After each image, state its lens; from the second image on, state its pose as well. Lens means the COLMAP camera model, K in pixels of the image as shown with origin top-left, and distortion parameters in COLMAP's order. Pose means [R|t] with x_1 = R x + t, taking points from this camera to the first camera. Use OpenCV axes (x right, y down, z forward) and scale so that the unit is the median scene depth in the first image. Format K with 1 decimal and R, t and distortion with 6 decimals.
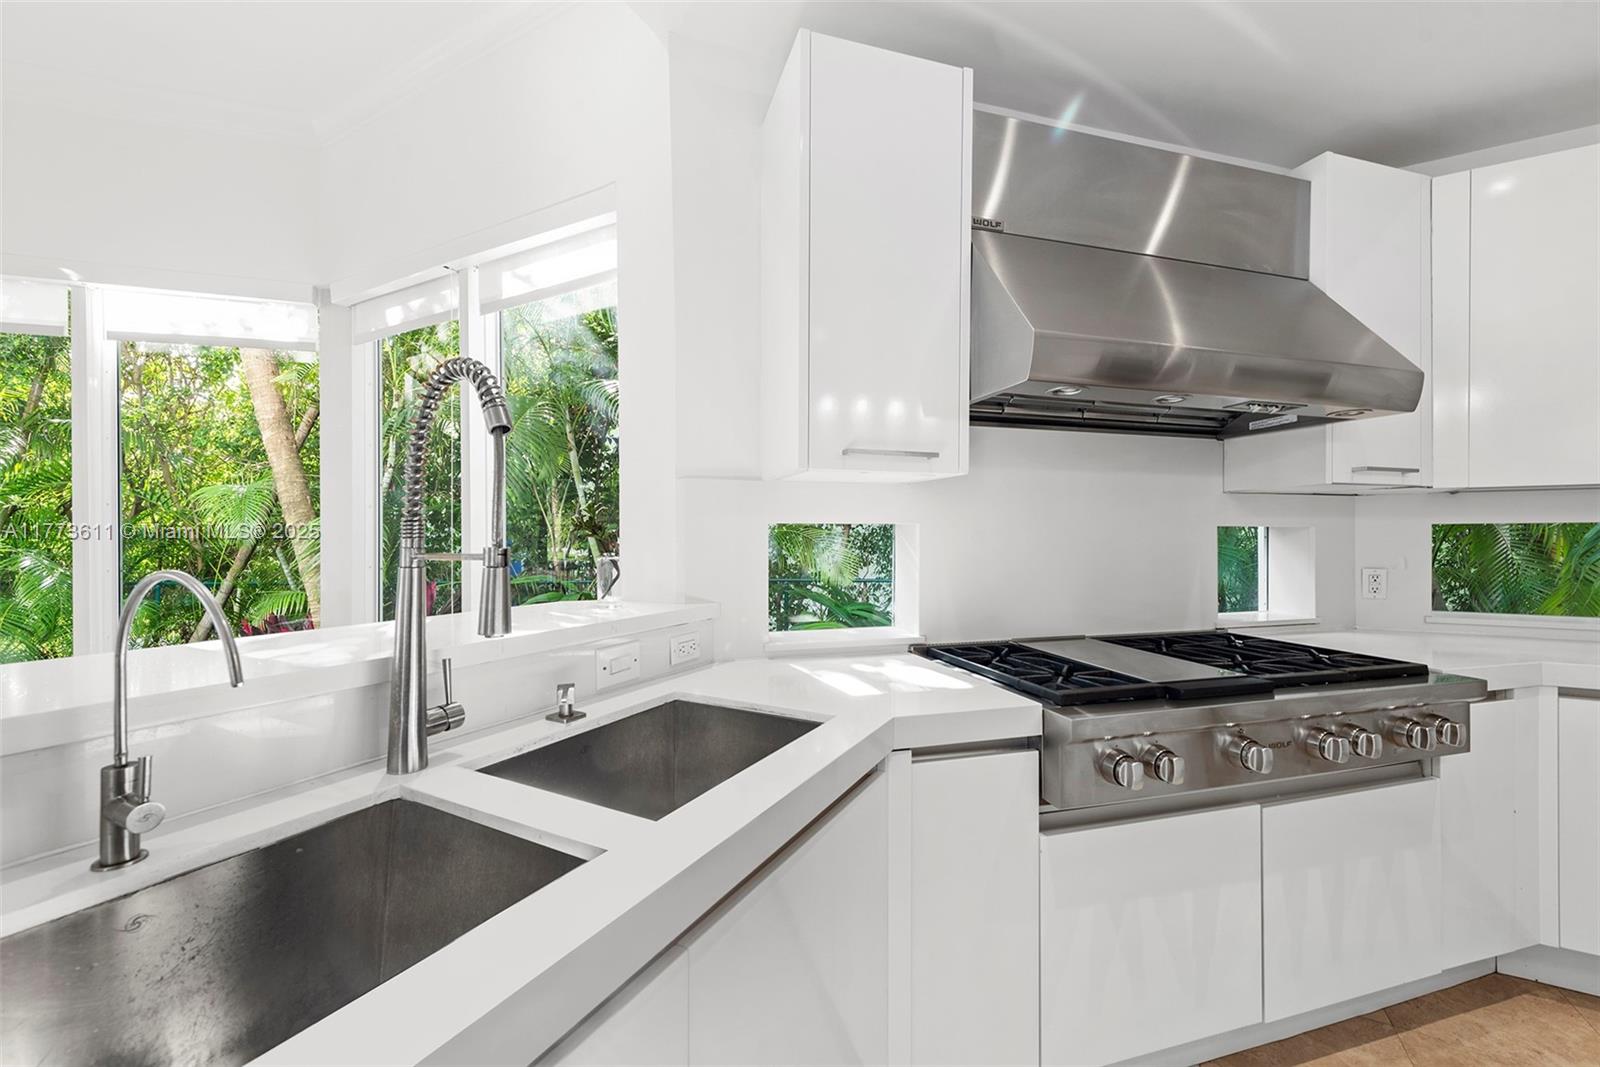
lens RADIAL K [[634.7, 0, 791.0], [0, 634.7, 540.2], [0, 0, 1]] dist [0.012122, 0.000218]
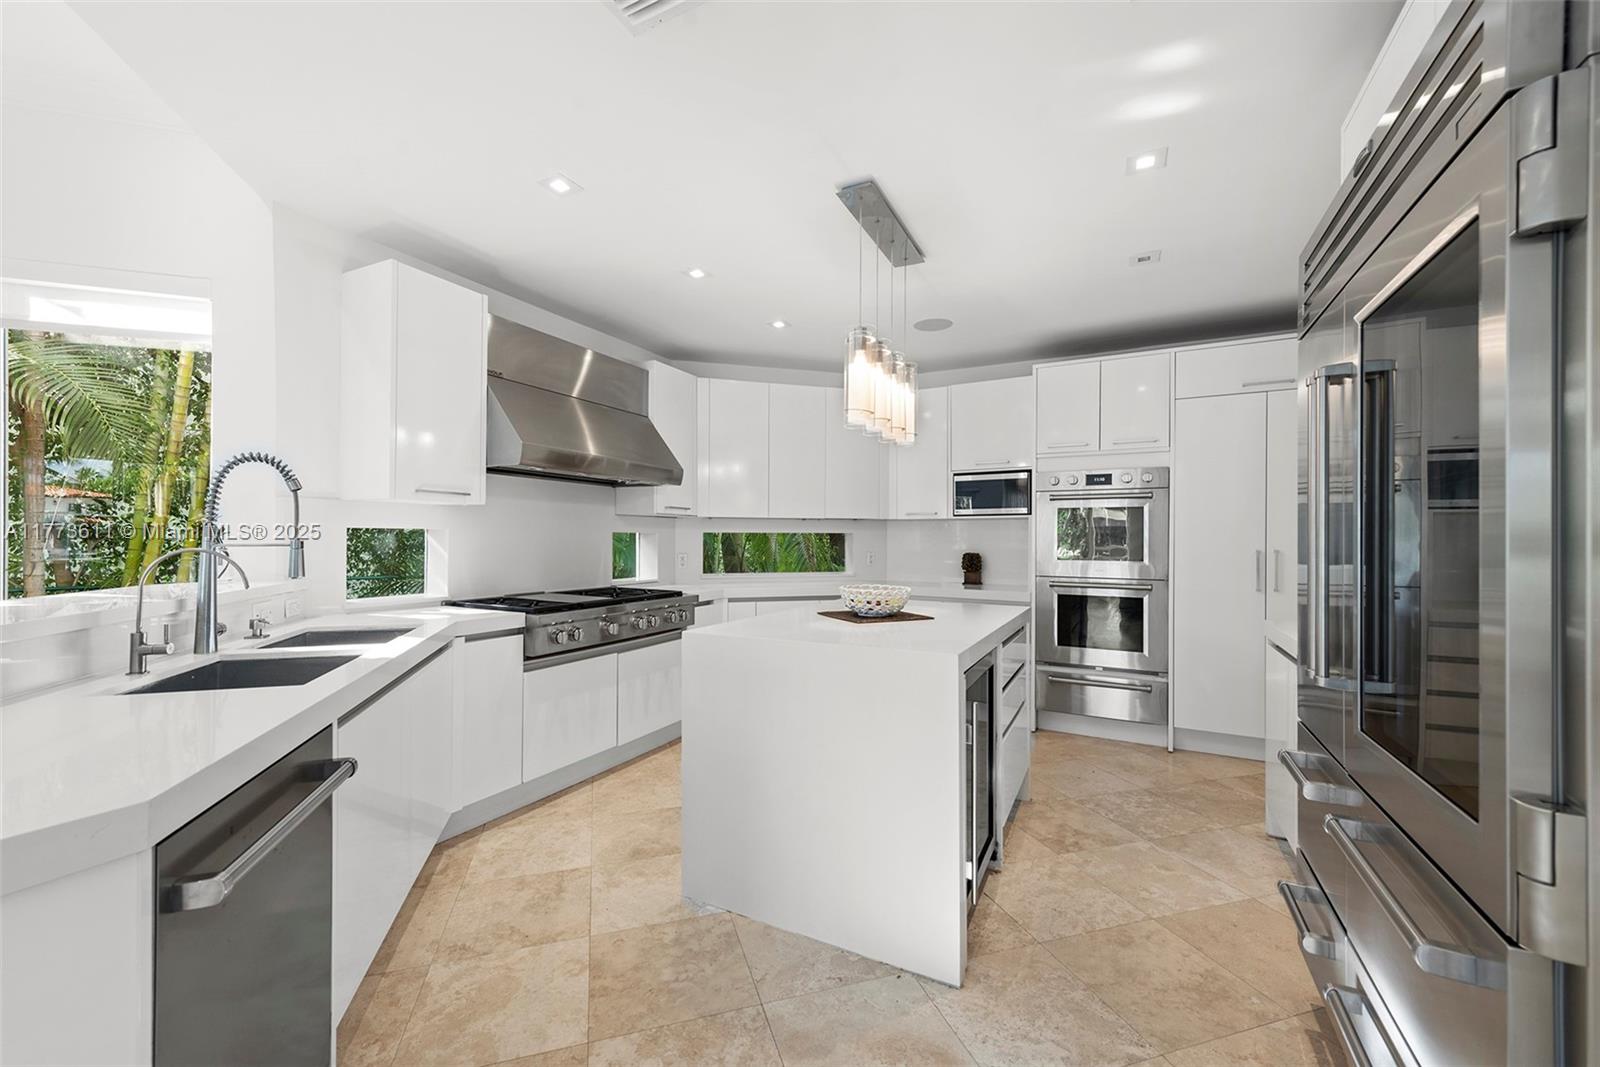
lens RADIAL K [[634.7, 0, 791.0], [0, 634.7, 540.2], [0, 0, 1]] dist [0.012122, 0.000218]
pose [[0.696848, 0.003624, 0.717210, -0.419114], [-0.003083, 0.999993, -0.002057, 0.004459], [-0.717213, -0.000778, 0.696854, -0.919012]]
